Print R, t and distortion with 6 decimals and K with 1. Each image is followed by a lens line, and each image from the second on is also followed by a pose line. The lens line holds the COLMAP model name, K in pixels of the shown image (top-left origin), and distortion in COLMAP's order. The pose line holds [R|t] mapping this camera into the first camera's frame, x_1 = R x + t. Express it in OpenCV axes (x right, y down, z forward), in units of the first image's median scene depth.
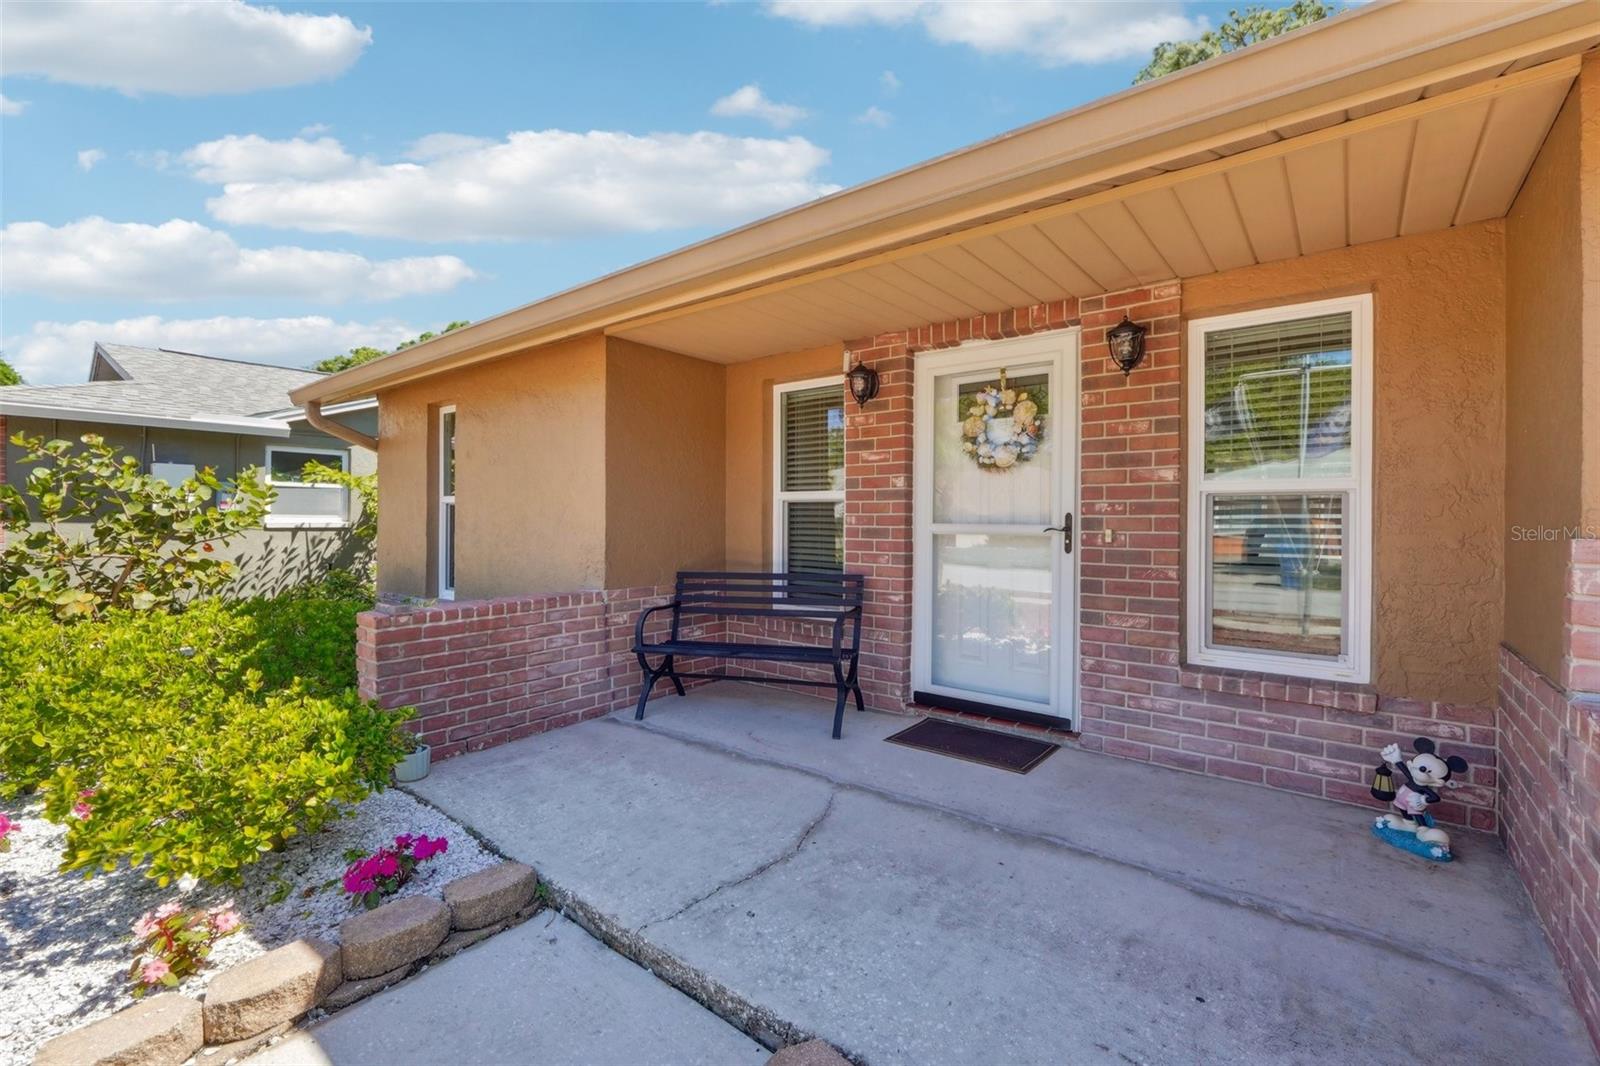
lens RADIAL K [[687.7, 0, 801.1], [0, 687.7, 522.7], [0, 0, 1]] dist [-0.005370, 0.000178]
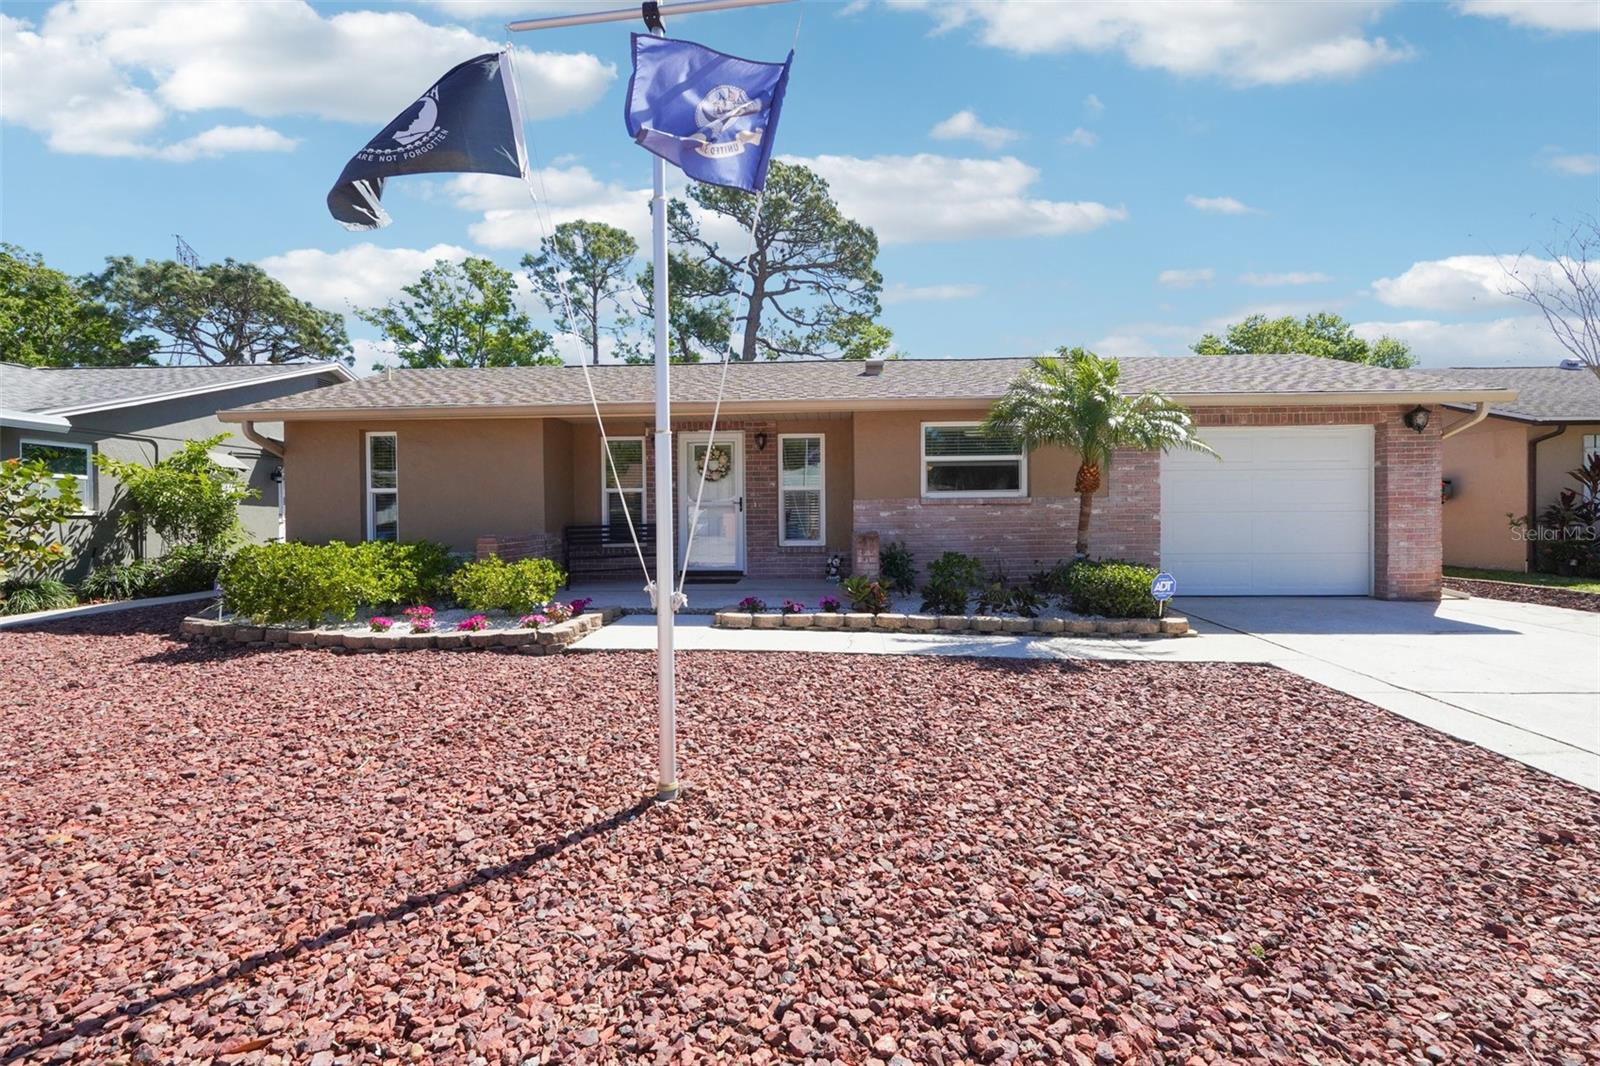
lens RADIAL K [[687.7, 0, 801.1], [0, 687.7, 522.7], [0, 0, 1]] dist [-0.005370, 0.000178]
pose [[0.814287, -0.013436, 0.580308, -0.853983], [0.014222, 0.999894, 0.003194, 0.069187], [-0.580289, 0.005652, 0.814391, -1.167501]]
